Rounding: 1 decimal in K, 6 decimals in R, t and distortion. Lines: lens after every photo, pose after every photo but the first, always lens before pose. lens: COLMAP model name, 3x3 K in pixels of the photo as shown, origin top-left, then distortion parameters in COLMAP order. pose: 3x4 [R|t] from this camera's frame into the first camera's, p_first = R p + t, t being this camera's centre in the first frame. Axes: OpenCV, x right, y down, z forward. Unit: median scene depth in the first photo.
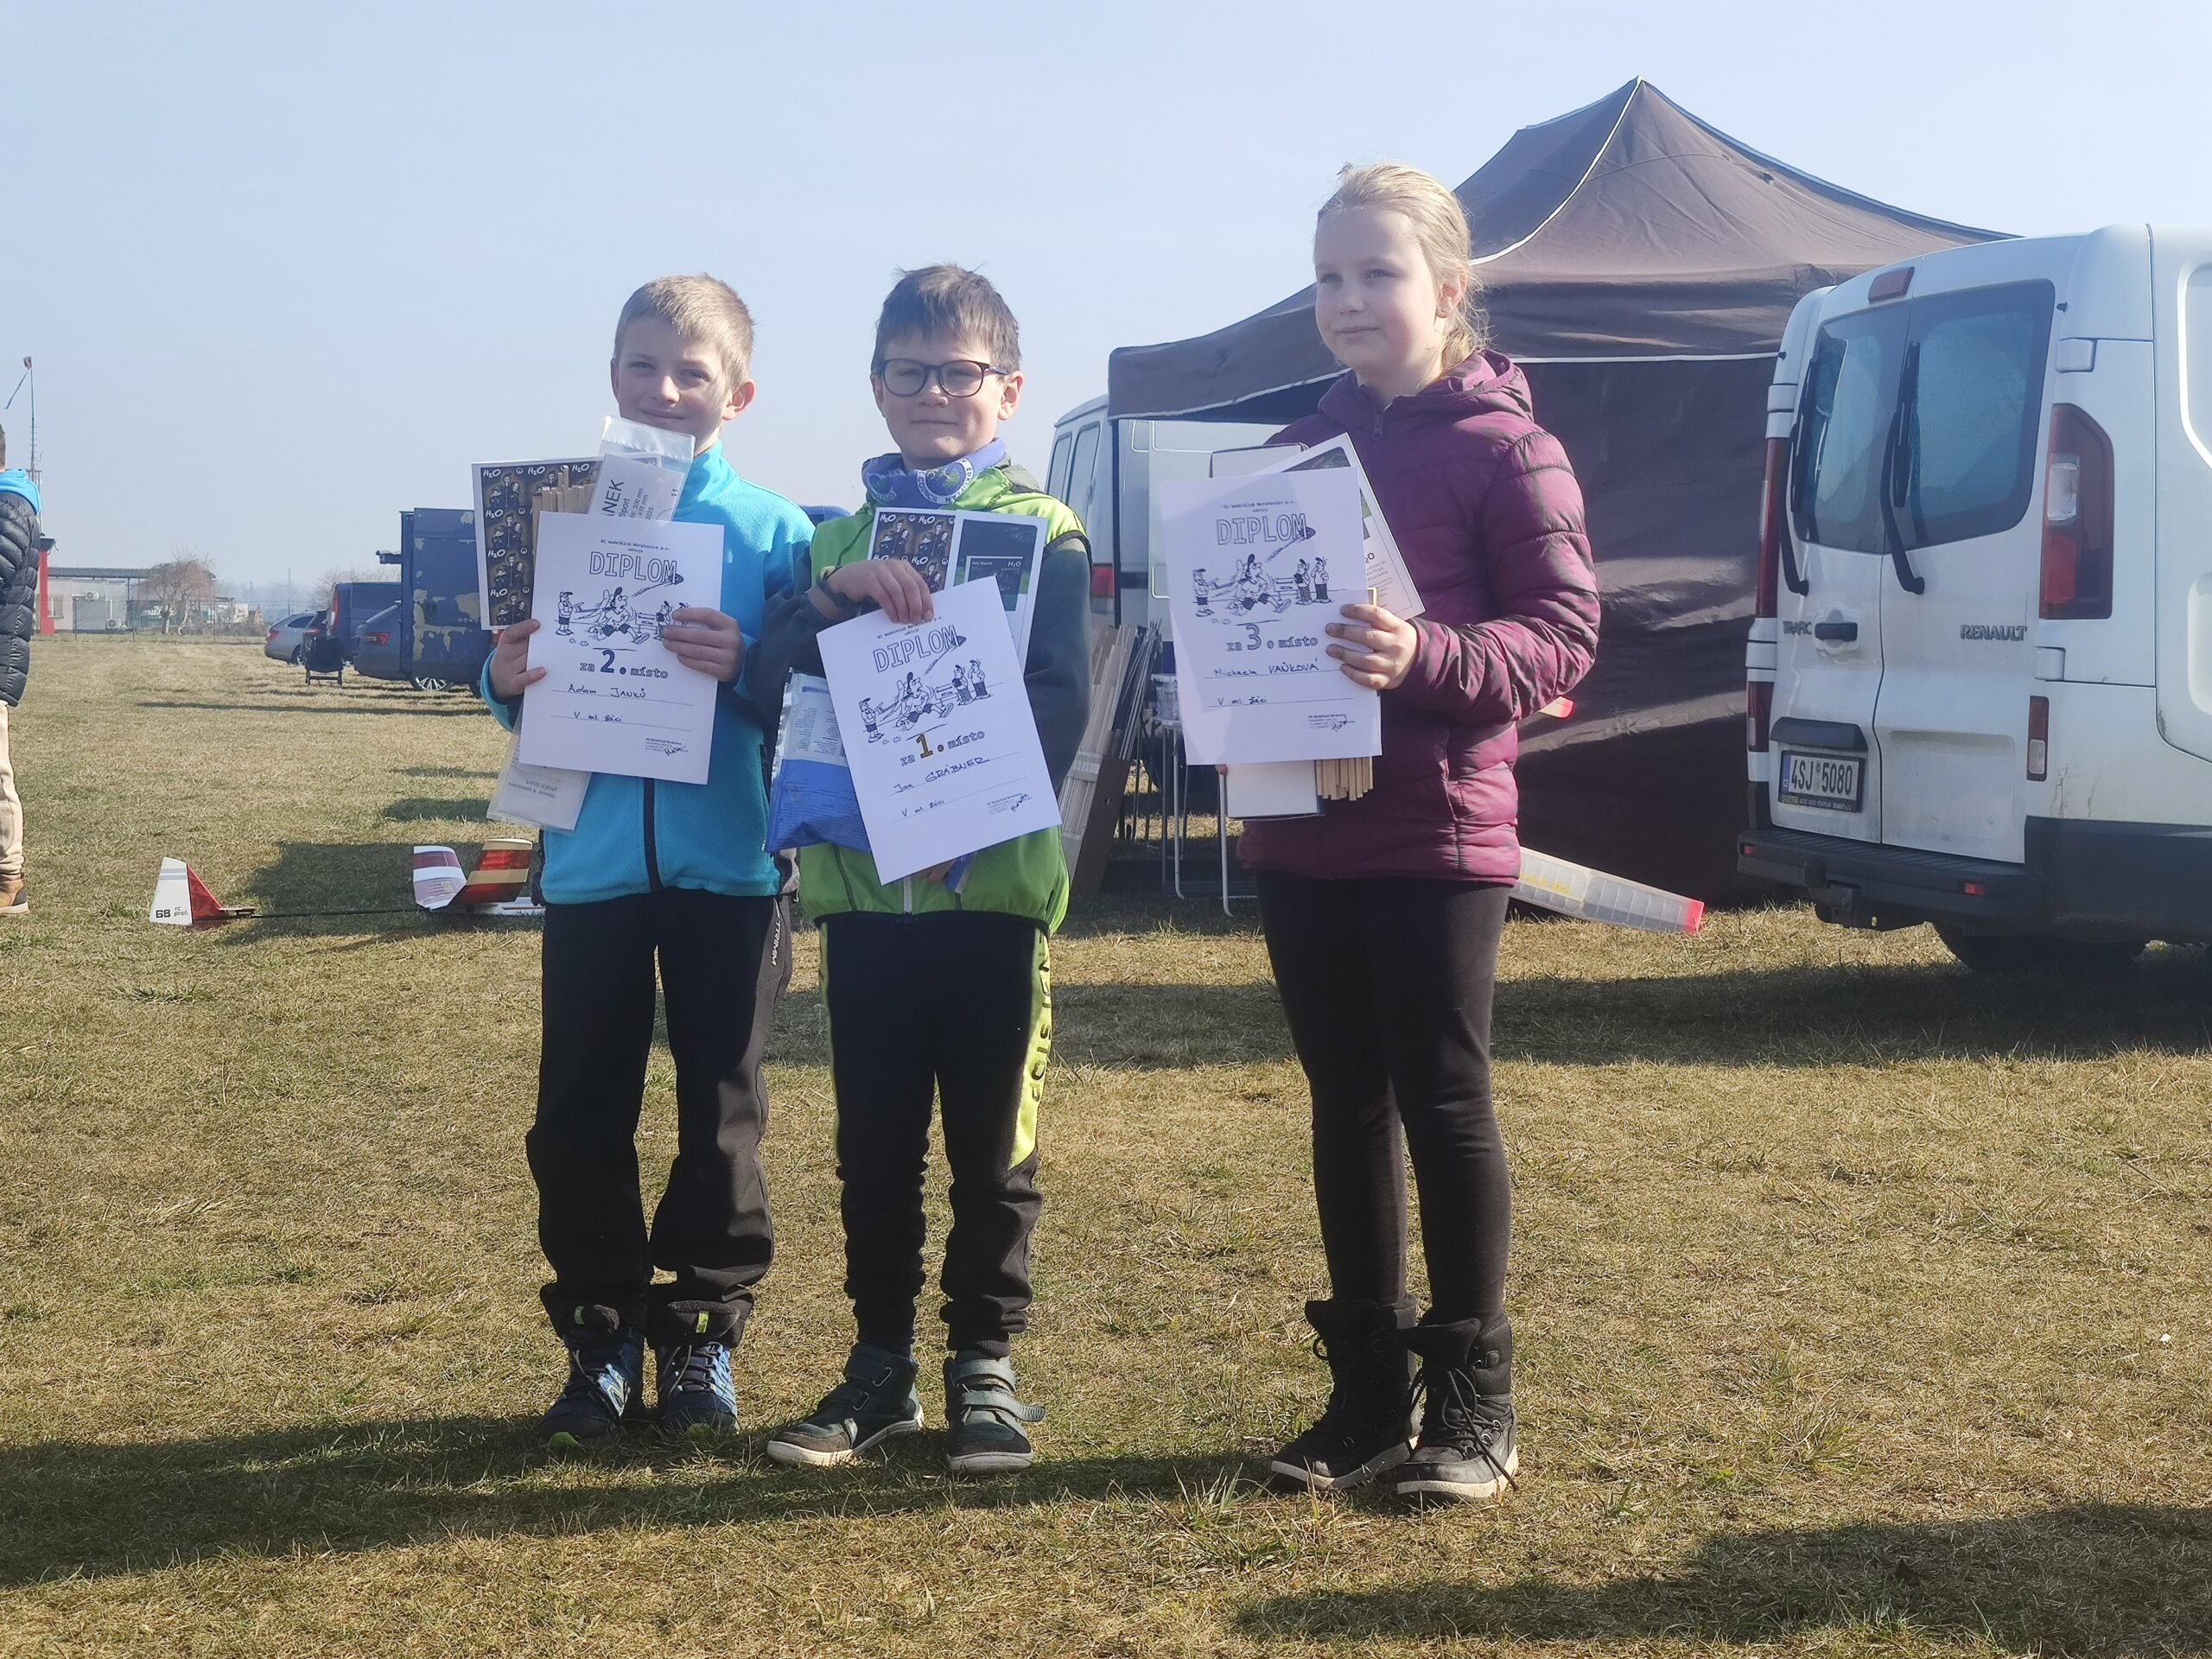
lens RADIAL K [[3363.9, 0, 1106.8], [0, 3363.9, 801.0], [0, 0, 1]] dist [0.255371, -1.162162]
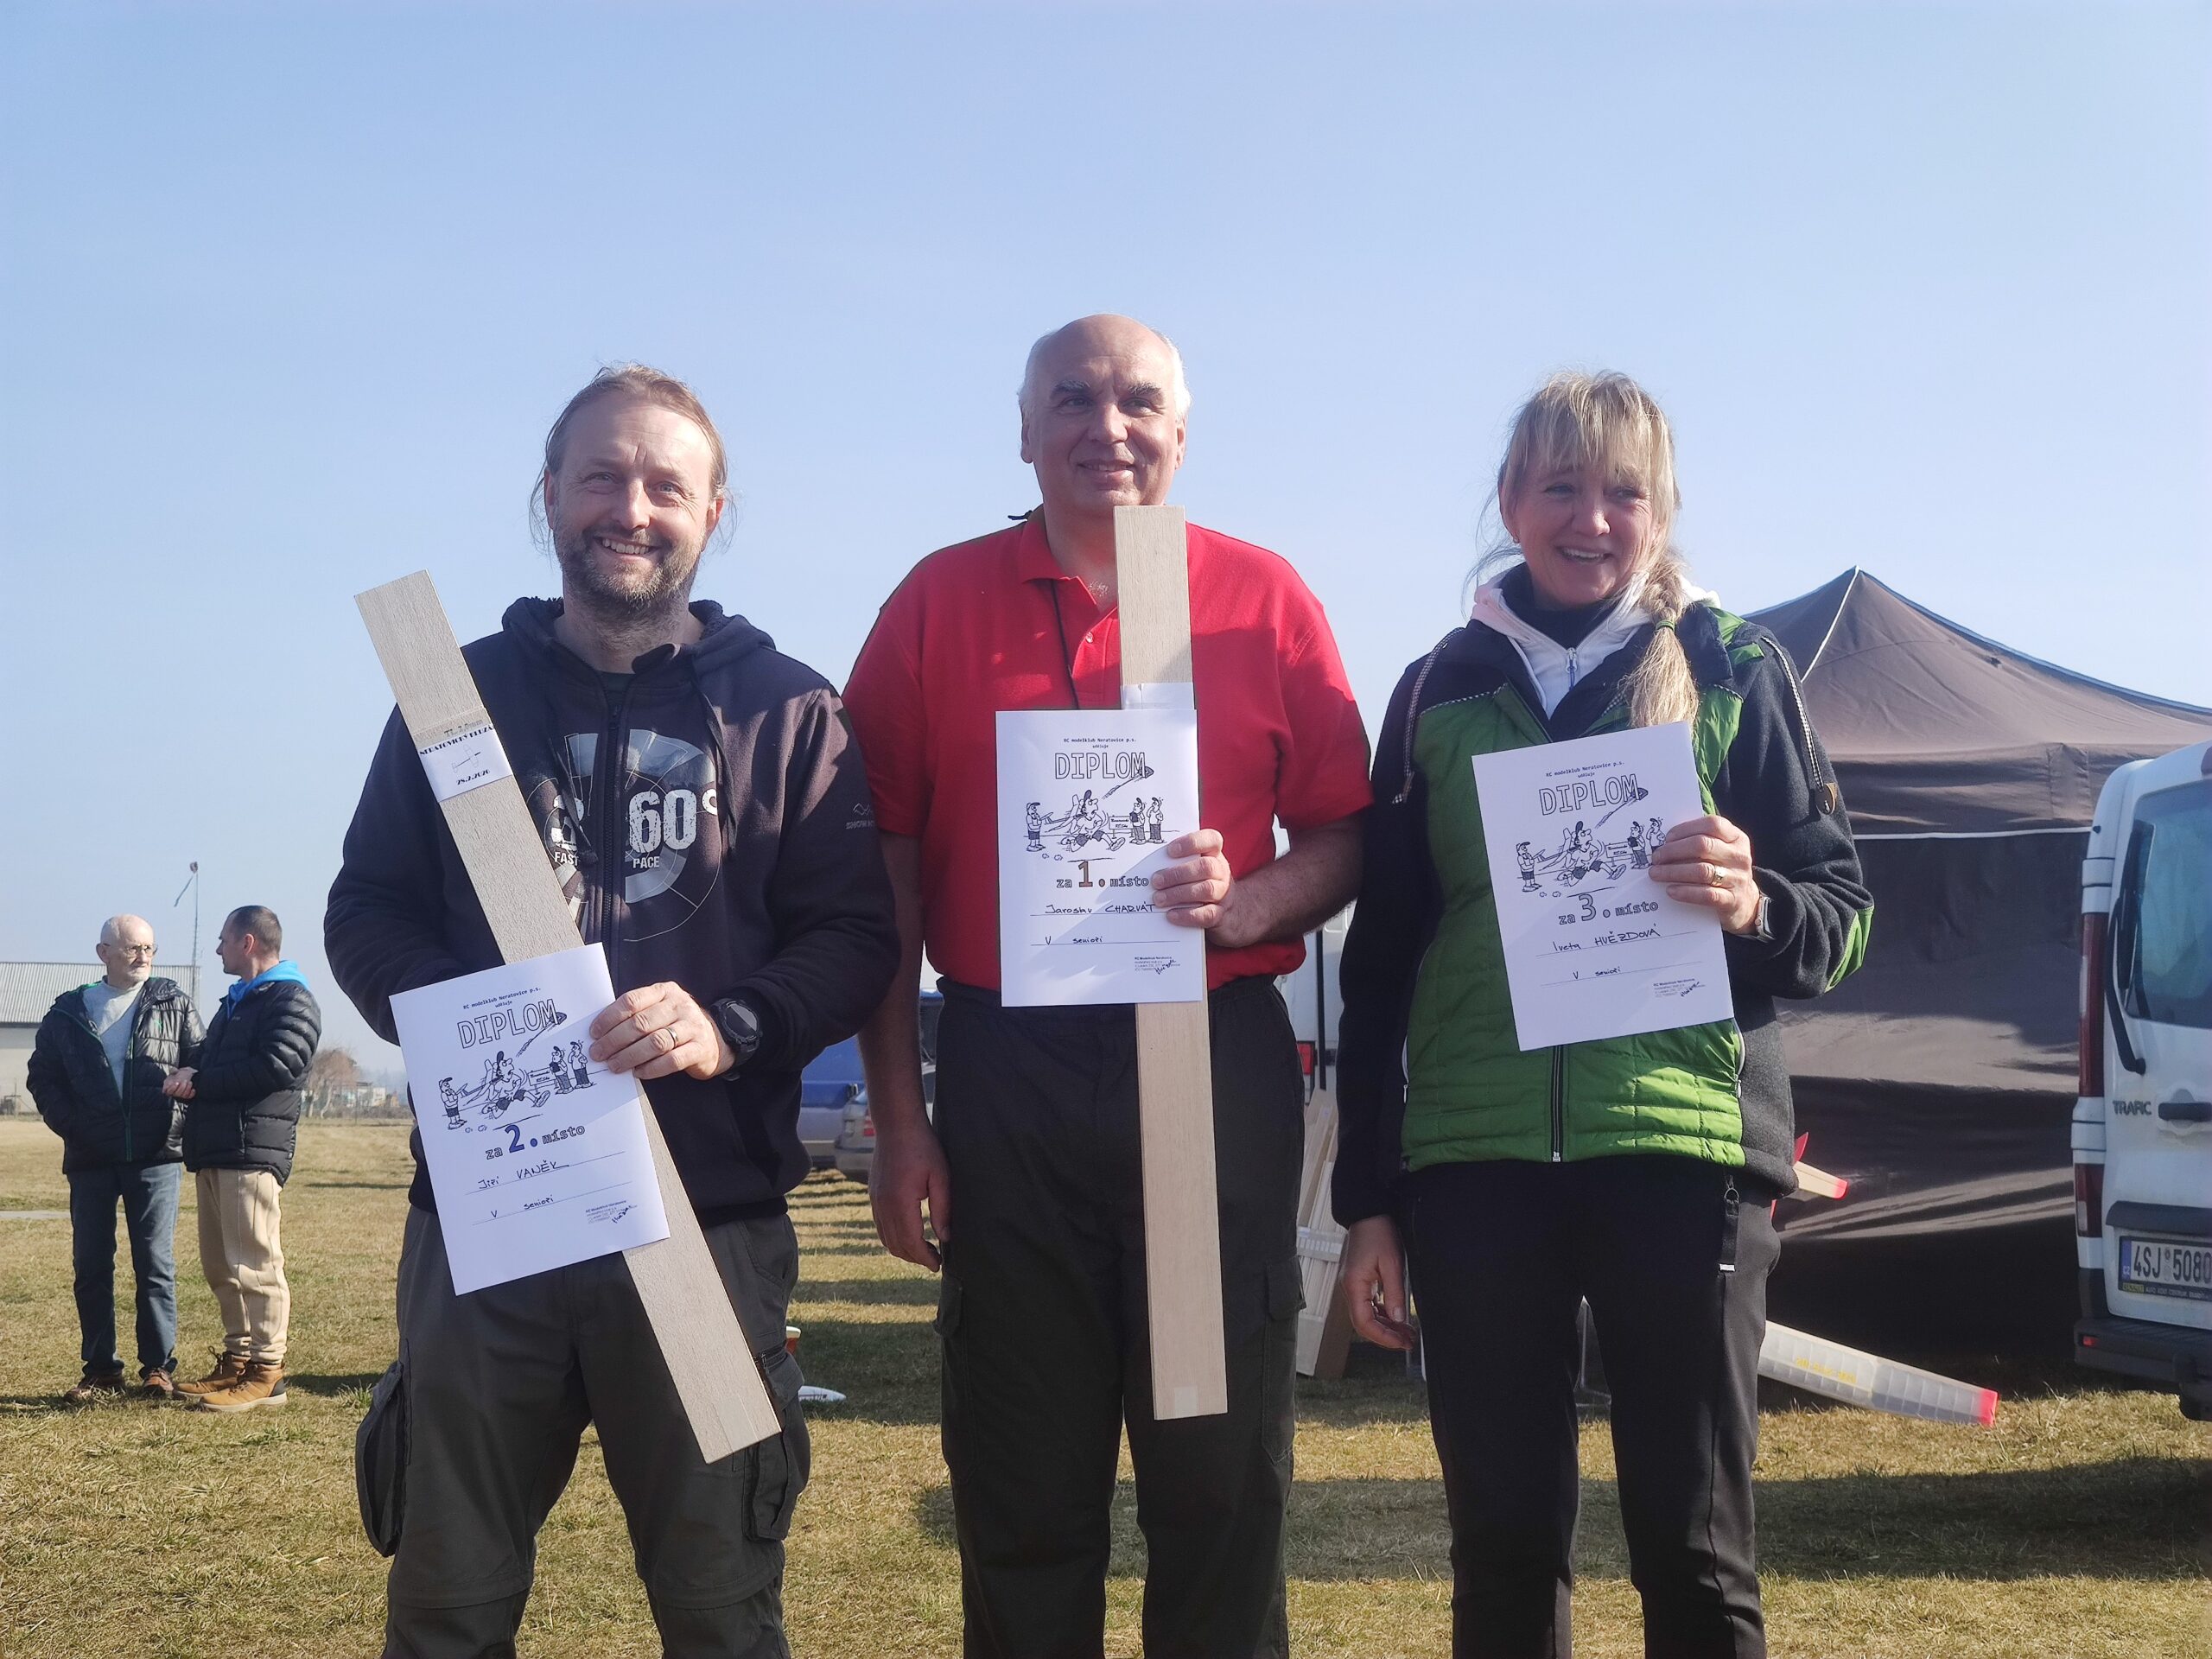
lens RADIAL K [[3146.4, 0, 1106.0], [0, 3146.4, 829.5], [0, 0, 1]] dist [0.201421, -0.831923]
pose [[0.999708, -0.006146, -0.023366, -0.063203], [0.002869, 0.990457, -0.137789, -0.005266], [0.023990, 0.137682, 0.990186, 0.081929]]
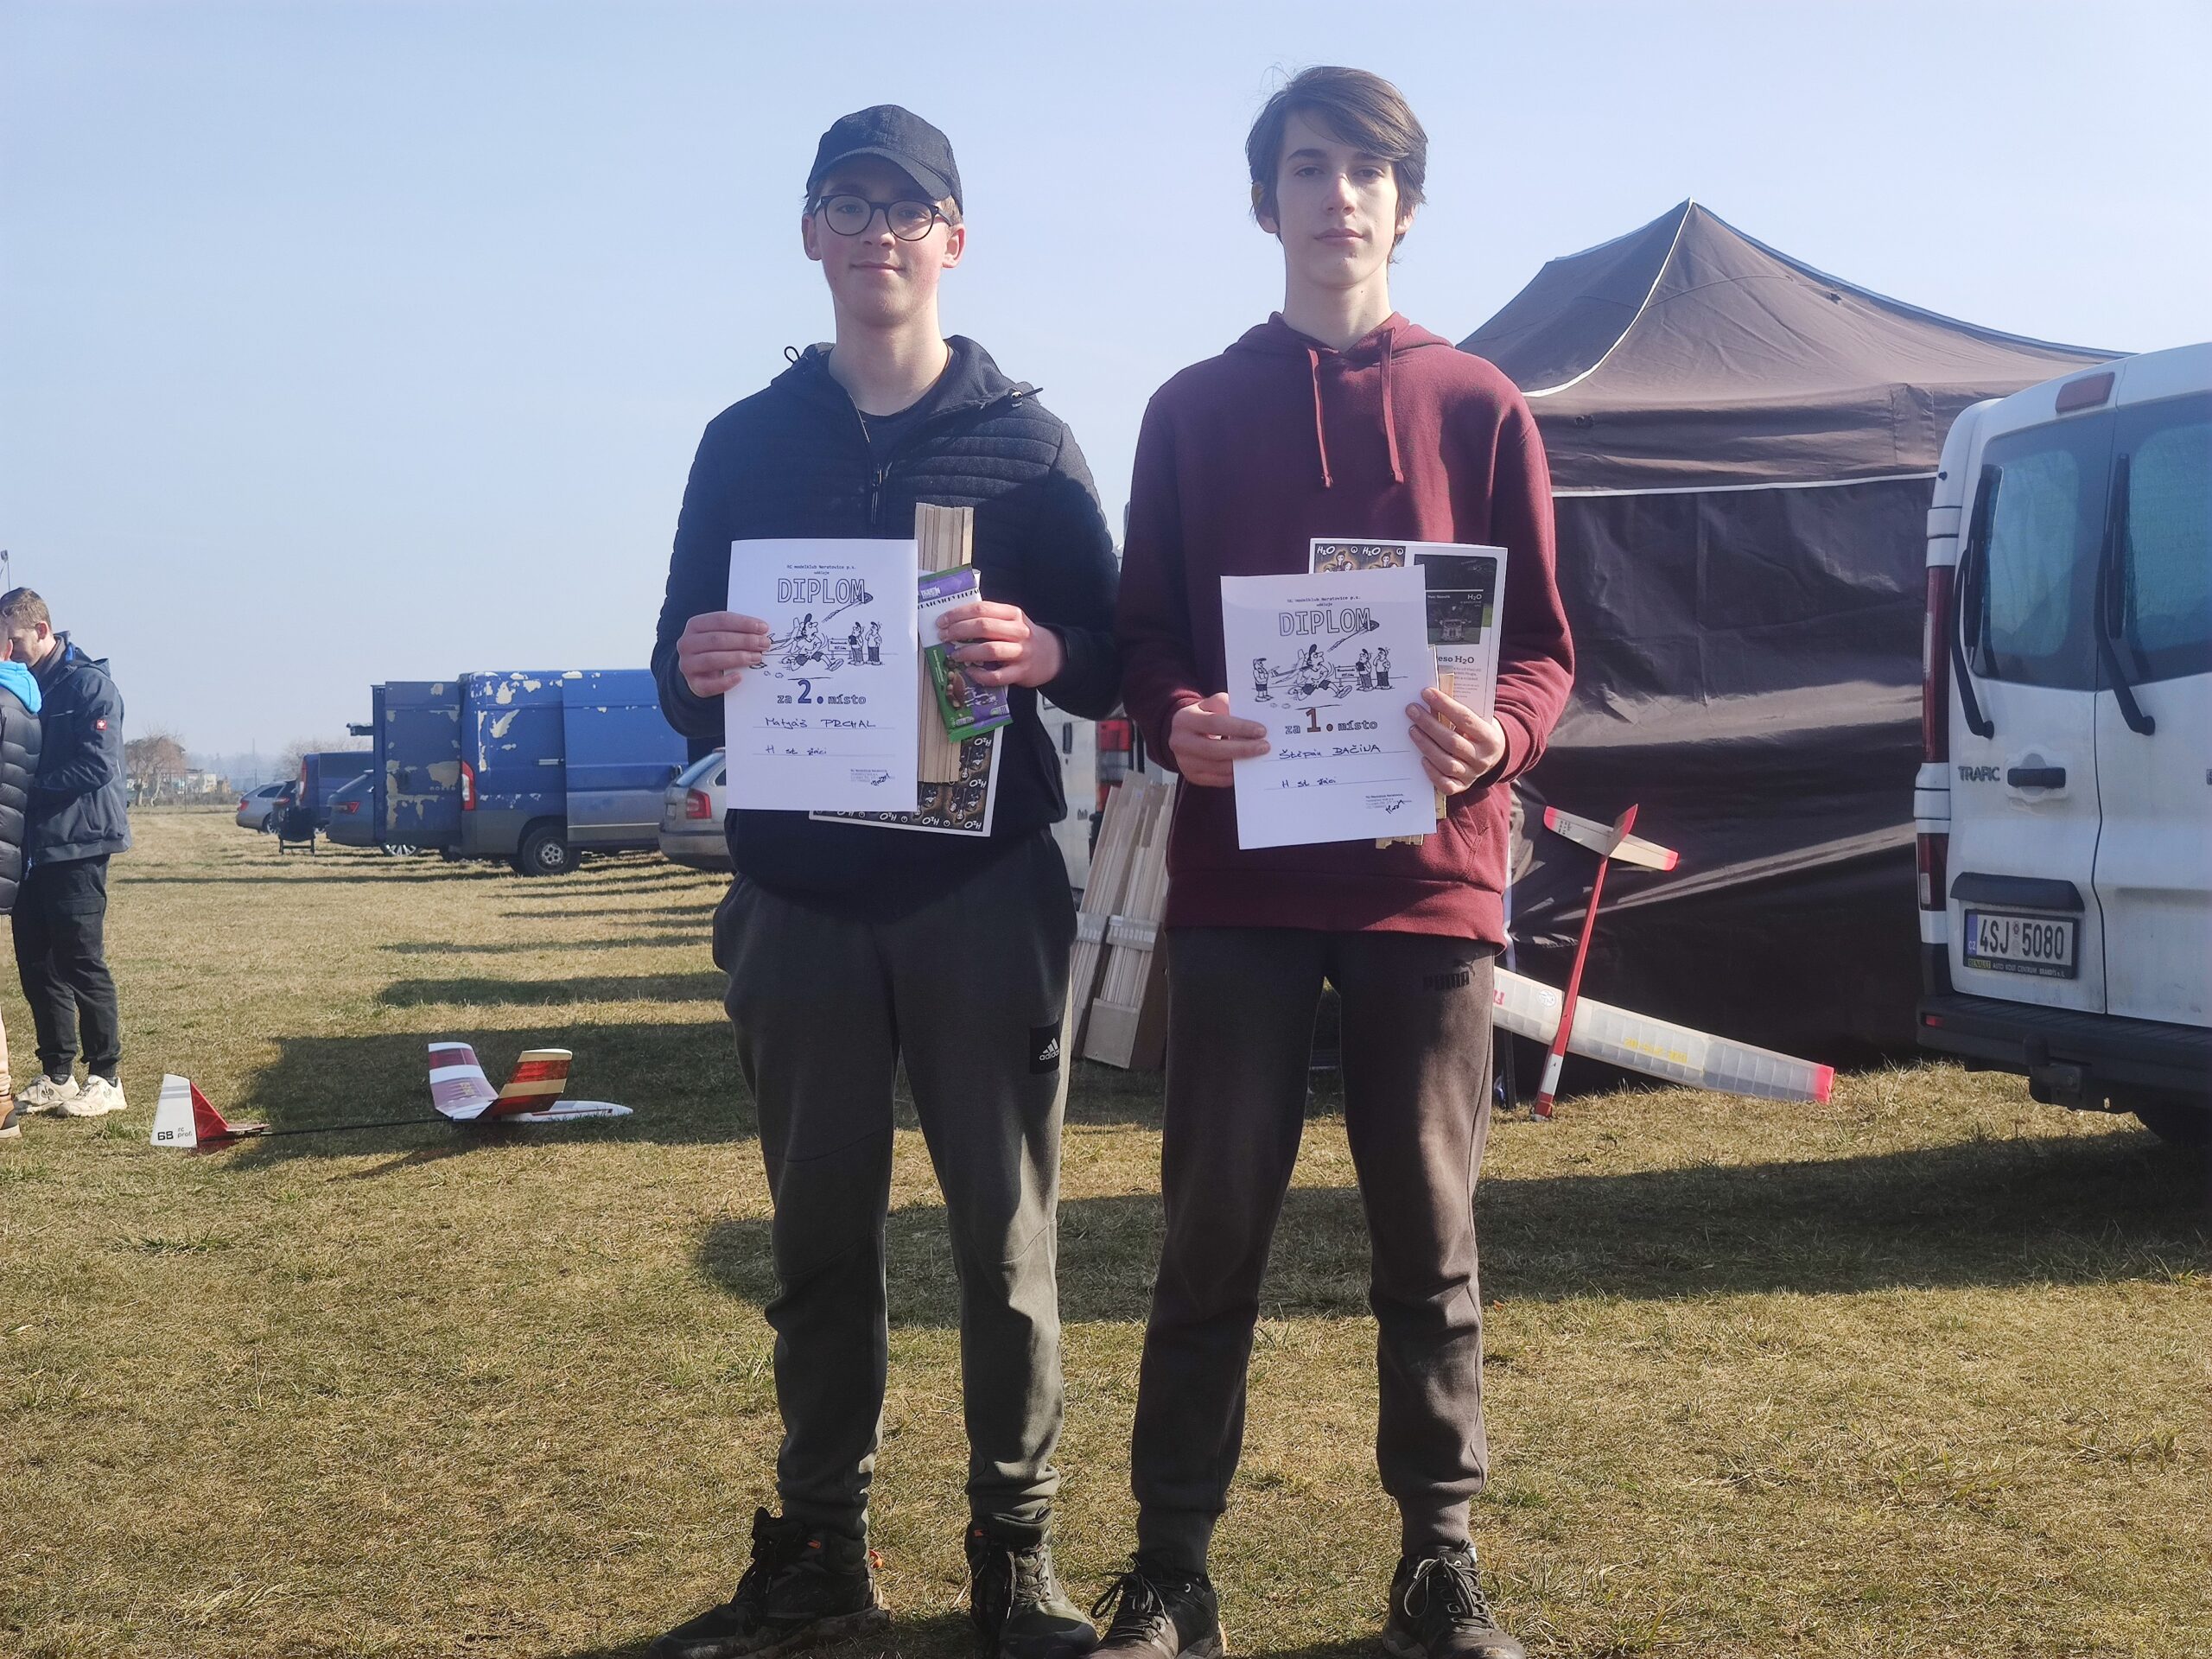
lens RADIAL K [[3146.4, 0, 1106.0], [0, 3146.4, 829.5], [0, 0, 1]] dist [0.201421, -0.831923]
pose [[0.999154, -0.032305, 0.025455, -0.048644], [0.033103, 0.998953, -0.031585, -0.016289], [-0.024408, 0.032401, 0.999177, 0.151622]]
